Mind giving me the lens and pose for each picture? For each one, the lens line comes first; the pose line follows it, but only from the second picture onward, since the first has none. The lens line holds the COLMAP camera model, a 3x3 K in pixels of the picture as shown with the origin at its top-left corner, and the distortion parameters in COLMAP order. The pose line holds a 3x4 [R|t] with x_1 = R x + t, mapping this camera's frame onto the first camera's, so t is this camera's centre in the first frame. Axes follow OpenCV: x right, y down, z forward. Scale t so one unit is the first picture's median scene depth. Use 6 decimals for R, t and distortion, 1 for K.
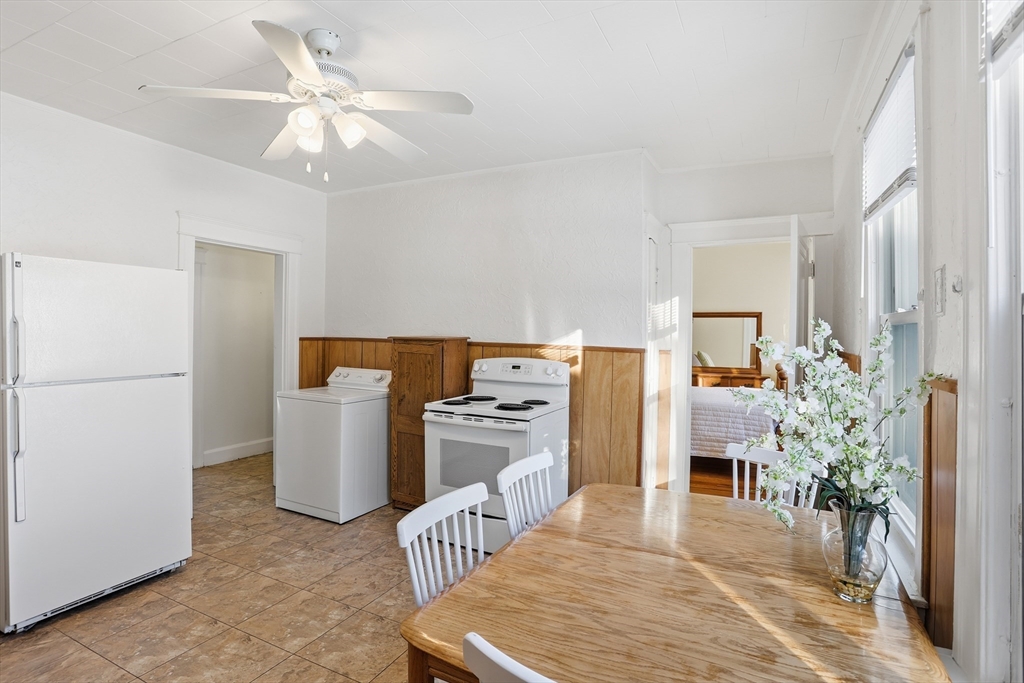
lens RADIAL K [[515.6, 0, 510.5], [0, 515.6, 337.6], [0, 0, 1]] dist [-0.053954, 0.016980]
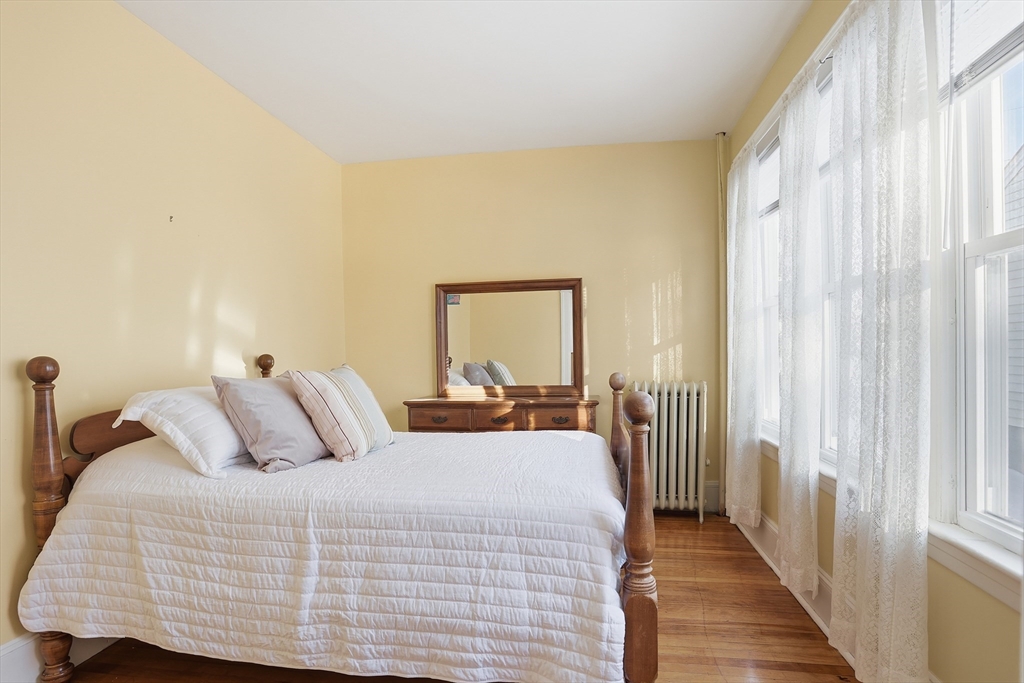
lens RADIAL K [[515.6, 0, 511.5], [0, 515.6, 348.0], [0, 0, 1]] dist [-0.053954, 0.016980]
pose [[0.953389, -0.016125, 0.301313, 0.264537], [0.023156, 0.999536, -0.019778, 0.030606], [-0.300854, 0.025833, 0.953320, 0.518479]]
